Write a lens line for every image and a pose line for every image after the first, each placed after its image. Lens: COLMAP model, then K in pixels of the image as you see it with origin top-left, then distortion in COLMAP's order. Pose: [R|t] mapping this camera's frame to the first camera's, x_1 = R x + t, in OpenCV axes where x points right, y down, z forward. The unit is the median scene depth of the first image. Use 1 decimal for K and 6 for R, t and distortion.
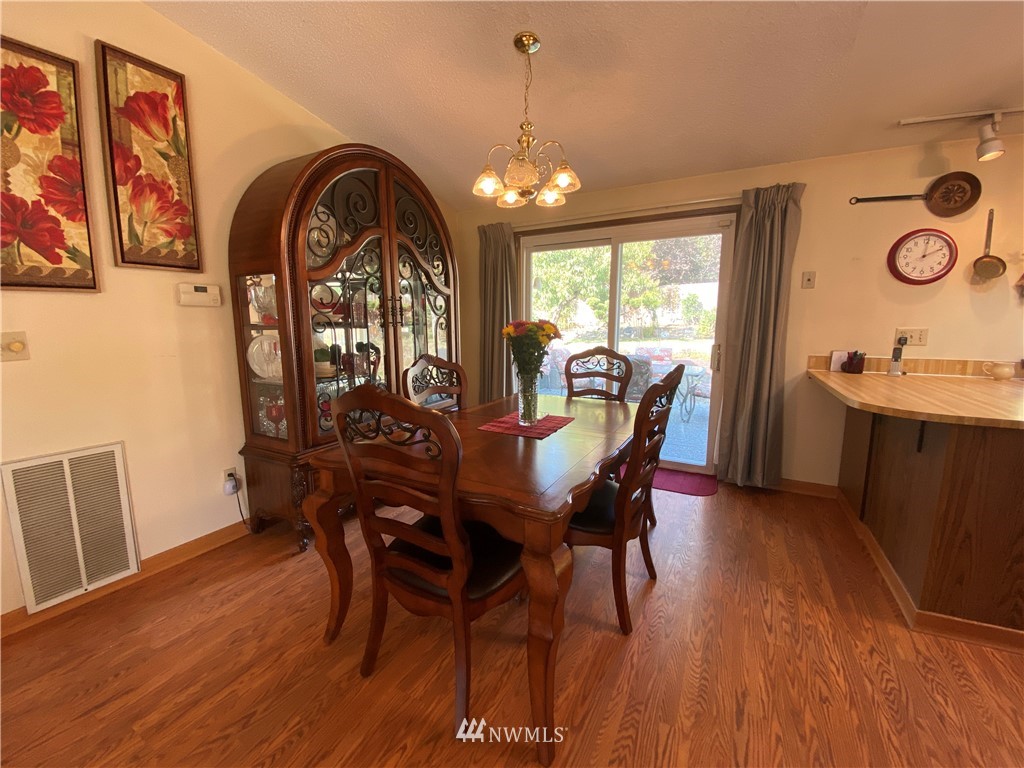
lens RADIAL K [[410.4, 0, 514.8], [0, 410.4, 383.5], [0, 0, 1]] dist [0.019094, -0.019761]
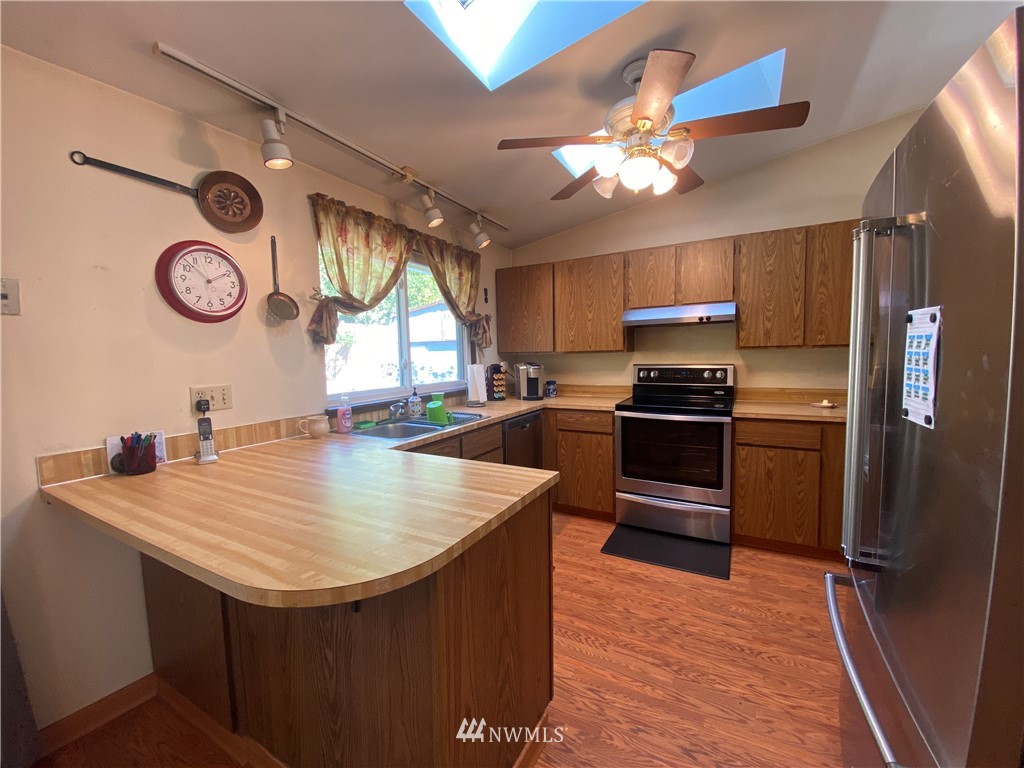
lens RADIAL K [[410.4, 0, 514.8], [0, 410.4, 383.5], [0, 0, 1]] dist [0.019094, -0.019761]
pose [[0.017167, -0.068013, 0.997537, 0.318945], [0.167644, 0.983756, 0.064188, -0.104163], [-0.985698, 0.166129, 0.028290, 0.519754]]
